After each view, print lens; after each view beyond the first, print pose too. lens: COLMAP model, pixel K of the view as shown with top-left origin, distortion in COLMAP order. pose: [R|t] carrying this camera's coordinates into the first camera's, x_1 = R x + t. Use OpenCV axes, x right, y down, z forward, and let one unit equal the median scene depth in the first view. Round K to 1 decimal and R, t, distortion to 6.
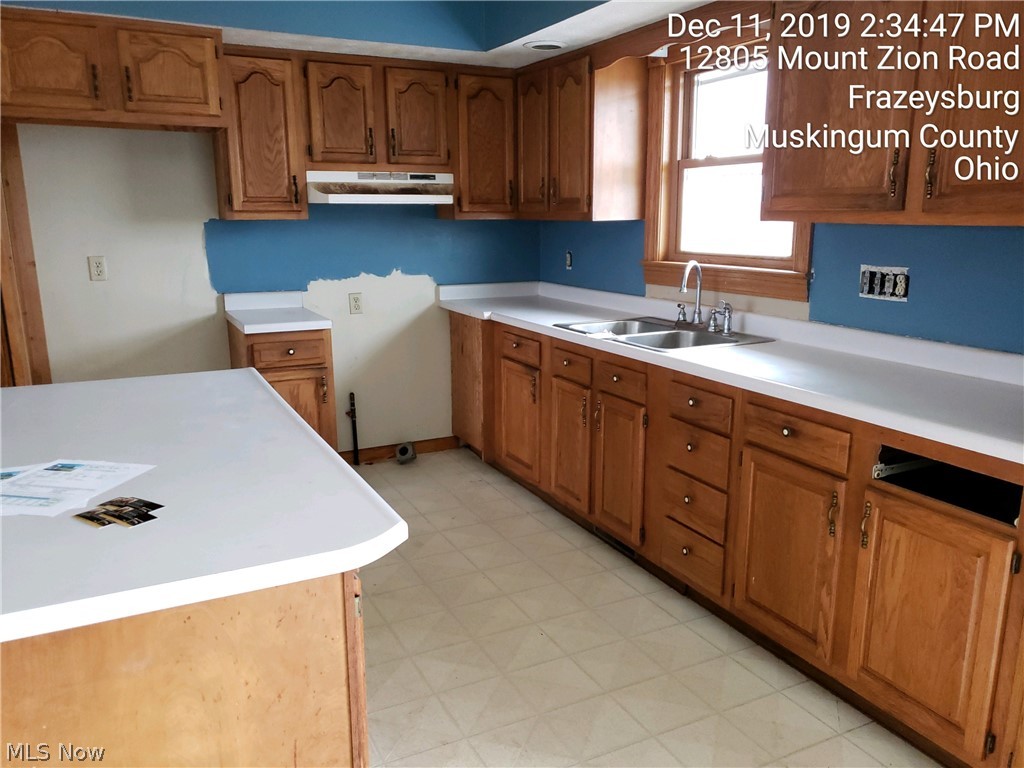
lens RADIAL K [[796.7, 0, 512.0], [0, 796.7, 384.0], [0, 0, 1]] dist [0.076001, -0.009397]
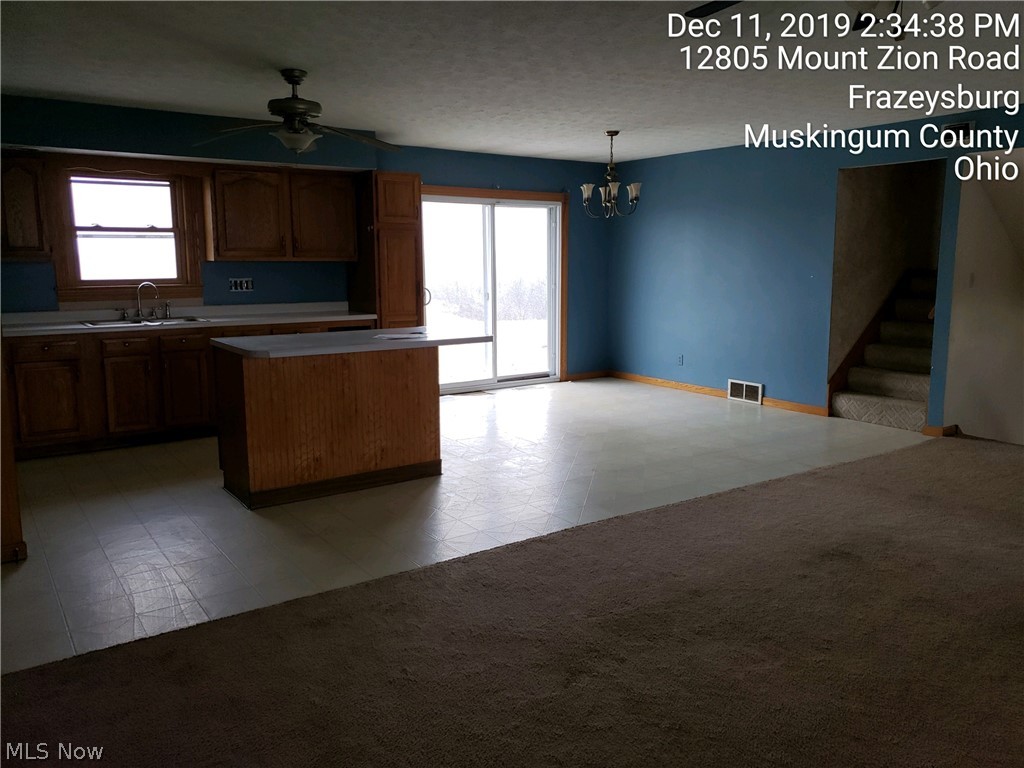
lens RADIAL K [[796.7, 0, 512.0], [0, 796.7, 384.0], [0, 0, 1]] dist [0.076001, -0.009397]
pose [[-0.142261, -0.149664, 0.978449, -2.154464], [0.221470, 0.958629, 0.178833, -0.088106], [-0.964735, 0.242138, -0.103230, 0.510355]]
